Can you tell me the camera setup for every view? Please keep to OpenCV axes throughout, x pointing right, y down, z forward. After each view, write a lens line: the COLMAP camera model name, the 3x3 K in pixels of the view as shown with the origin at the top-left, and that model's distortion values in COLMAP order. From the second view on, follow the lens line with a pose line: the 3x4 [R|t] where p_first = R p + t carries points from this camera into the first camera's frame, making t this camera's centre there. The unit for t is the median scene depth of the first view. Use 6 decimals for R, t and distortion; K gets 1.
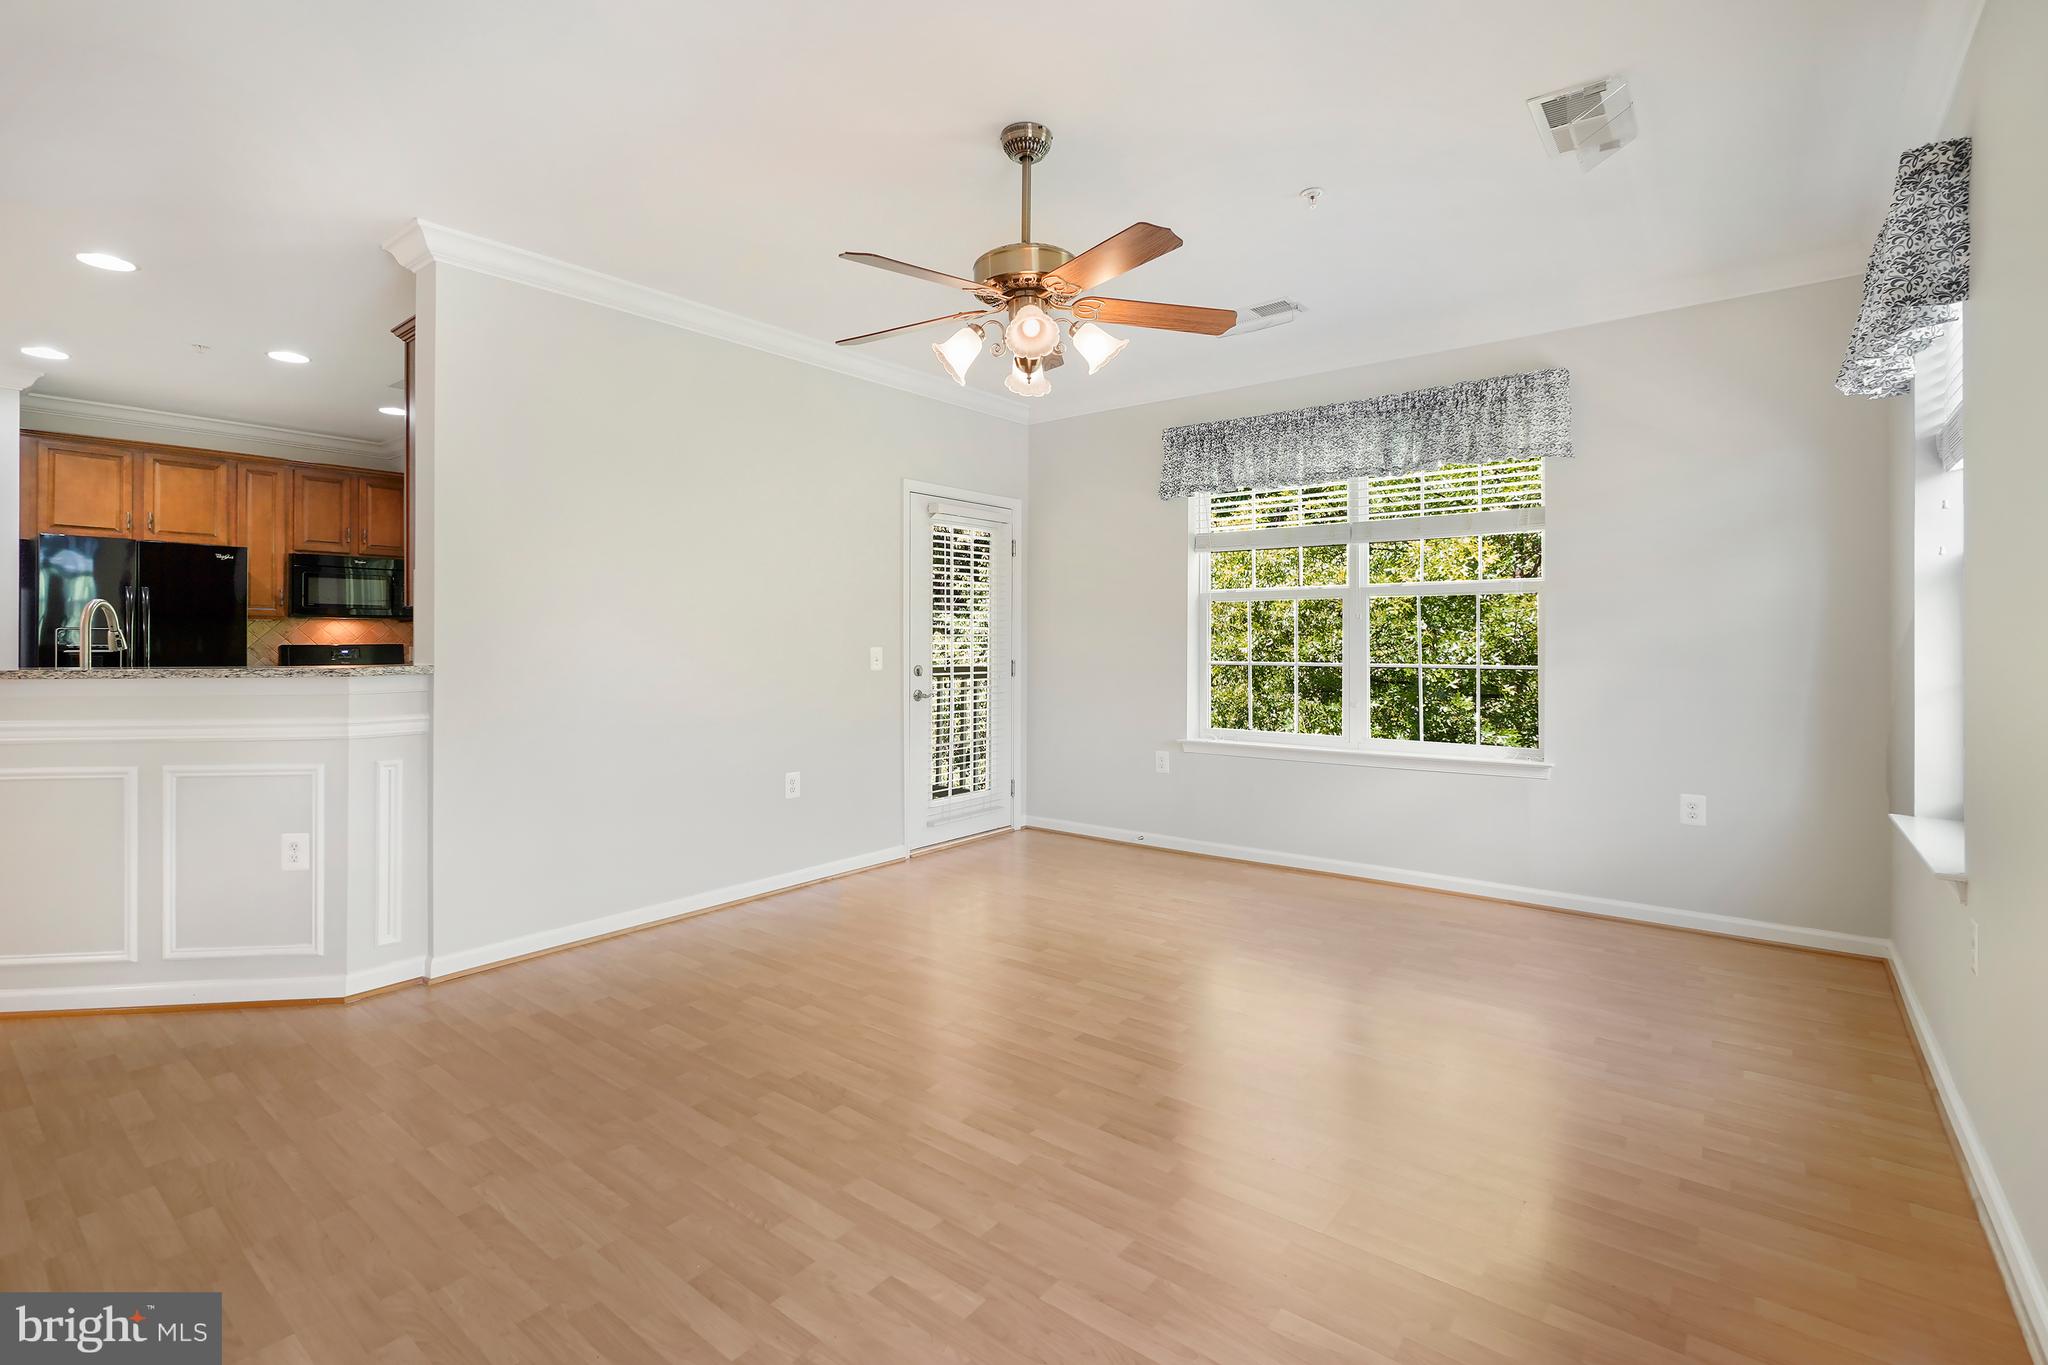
lens RADIAL K [[911.0, 0, 977.5], [0, 911.0, 642.3], [0, 0, 1]] dist [0.004425, 0.000011]
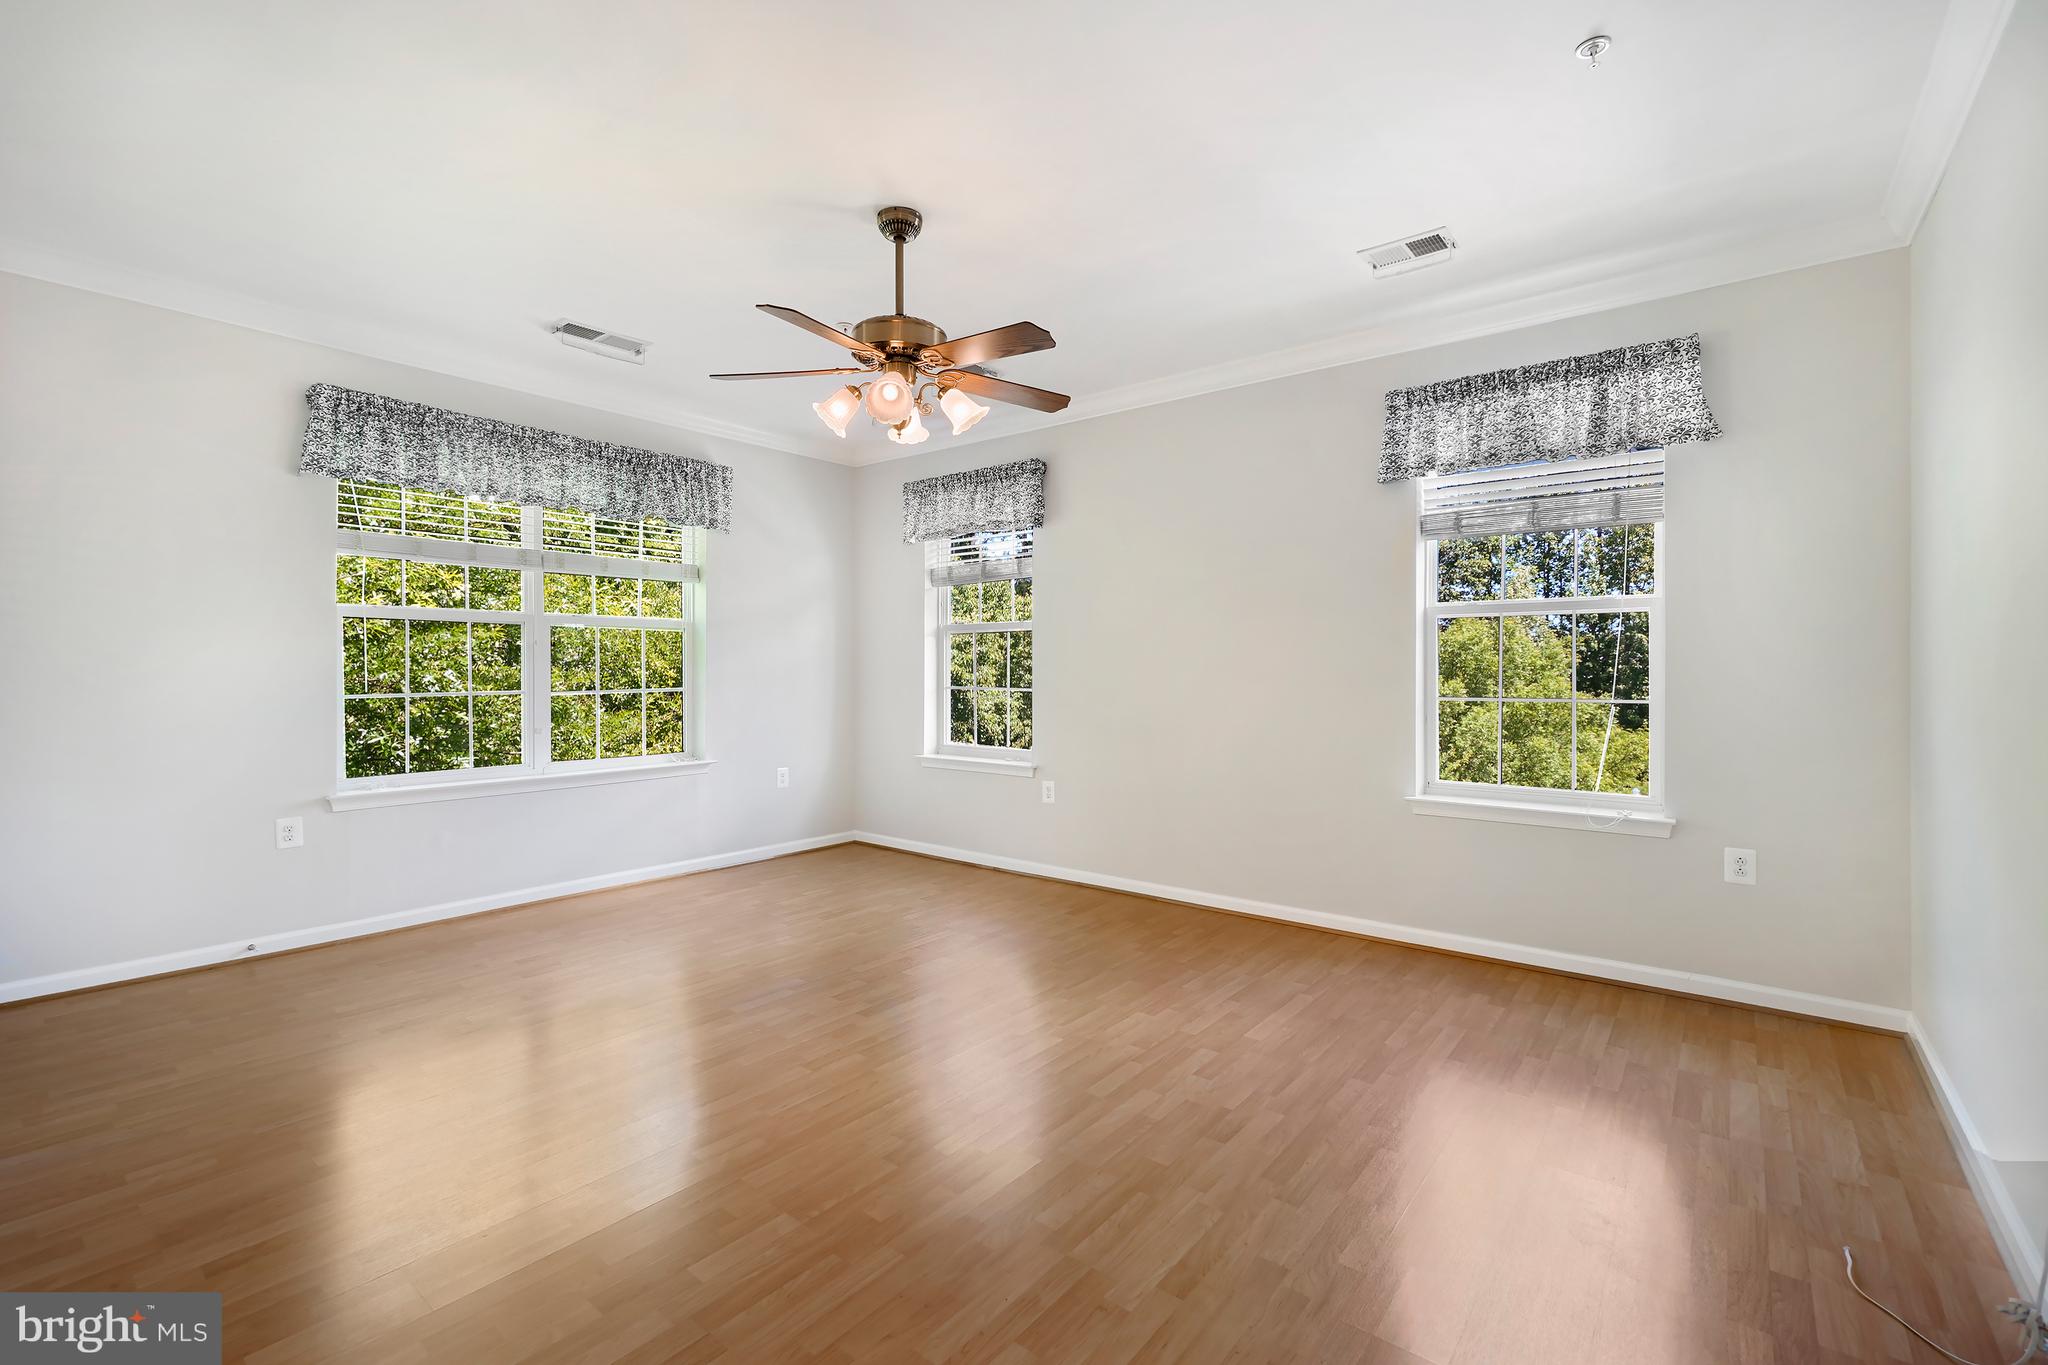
lens RADIAL K [[911.0, 0, 1020.6], [0, 911.0, 681.3], [0, 0, 1]] dist [0.004425, 0.000011]
pose [[-0.009572, -0.009471, 0.999909, -1.355258], [0.002108, 0.999953, 0.009492, 0.009643], [-0.999952, 0.002199, -0.009551, 1.082456]]
